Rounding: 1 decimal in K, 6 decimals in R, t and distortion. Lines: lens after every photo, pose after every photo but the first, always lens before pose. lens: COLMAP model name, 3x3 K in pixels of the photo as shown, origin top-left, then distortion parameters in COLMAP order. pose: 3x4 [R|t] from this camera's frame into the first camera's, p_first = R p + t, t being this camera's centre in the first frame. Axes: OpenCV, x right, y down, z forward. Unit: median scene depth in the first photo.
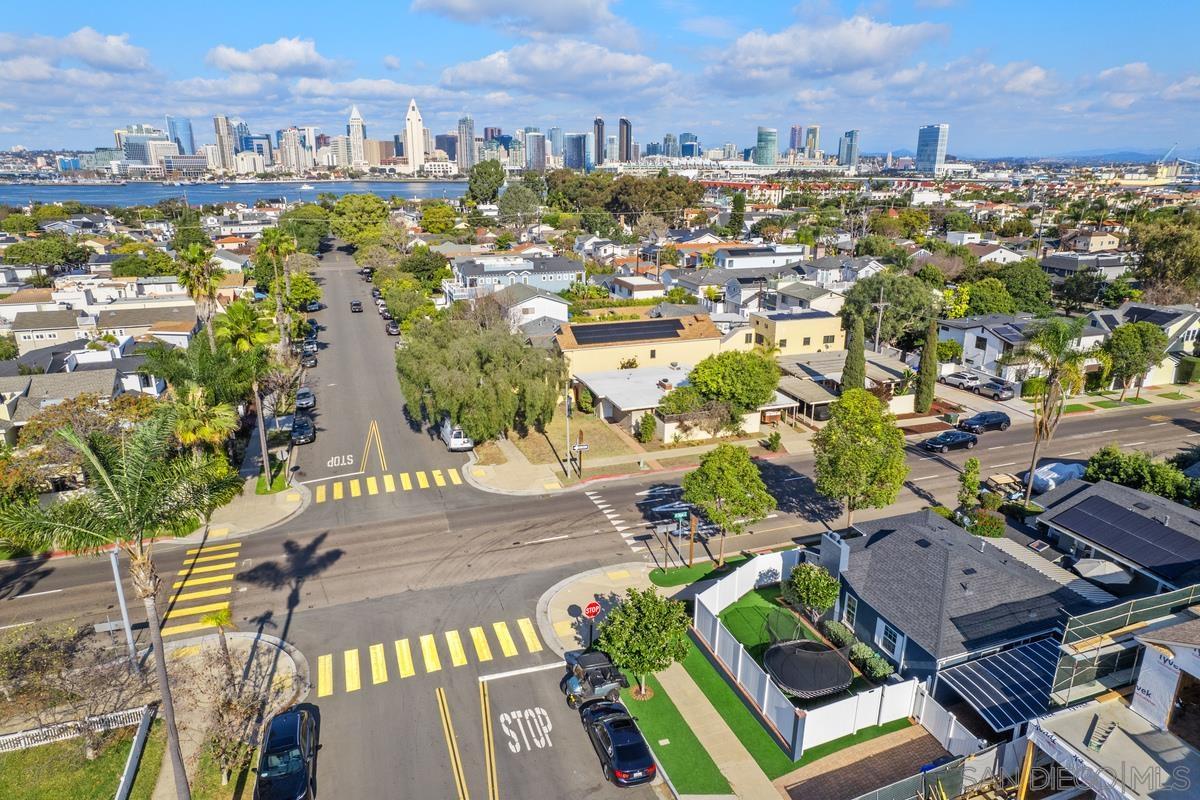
lens RADIAL K [[768.4, 0, 601.6], [0, 768.4, 405.3], [0, 0, 1]] dist [-0.081514, 0.076910]
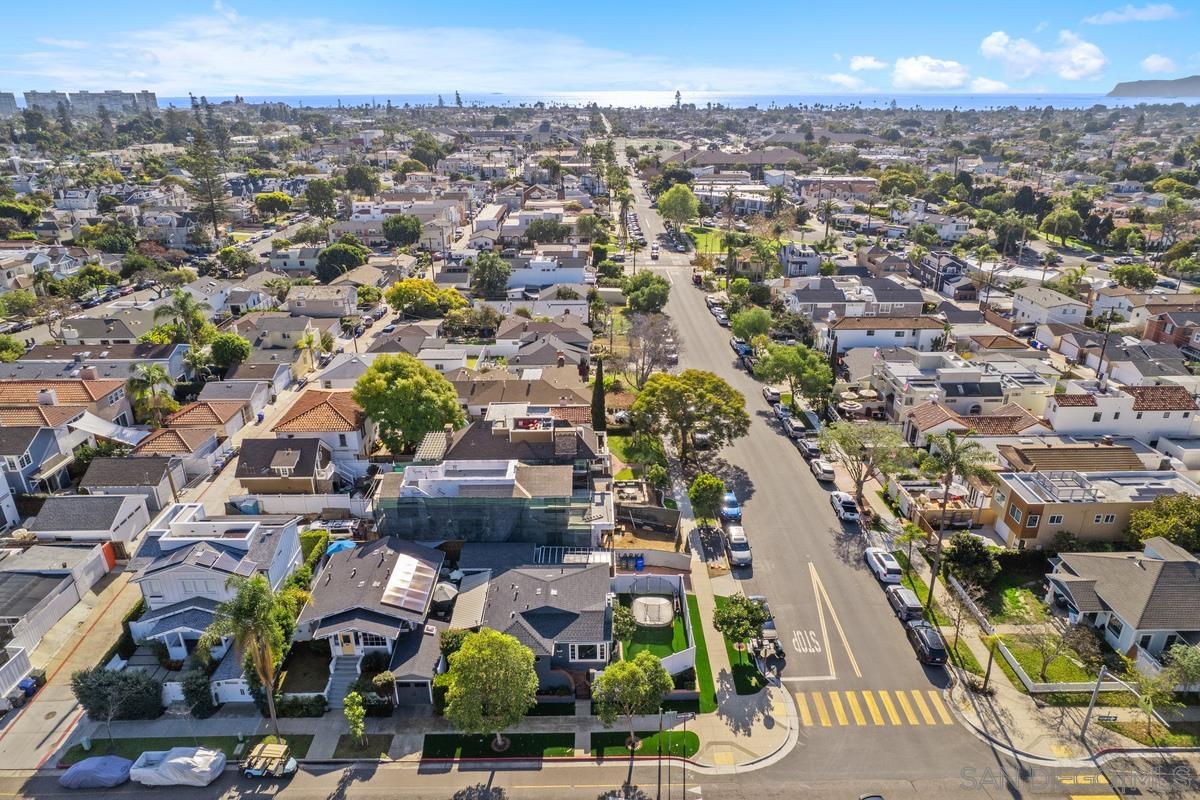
lens RADIAL K [[768.4, 0, 601.6], [0, 768.4, 405.3], [0, 0, 1]] dist [-0.081514, 0.076910]
pose [[-0.947973, -0.119152, 0.295212, -0.061884], [0.100976, 0.766893, 0.633781, -0.755742], [-0.301912, 0.630617, -0.714962, 1.266361]]
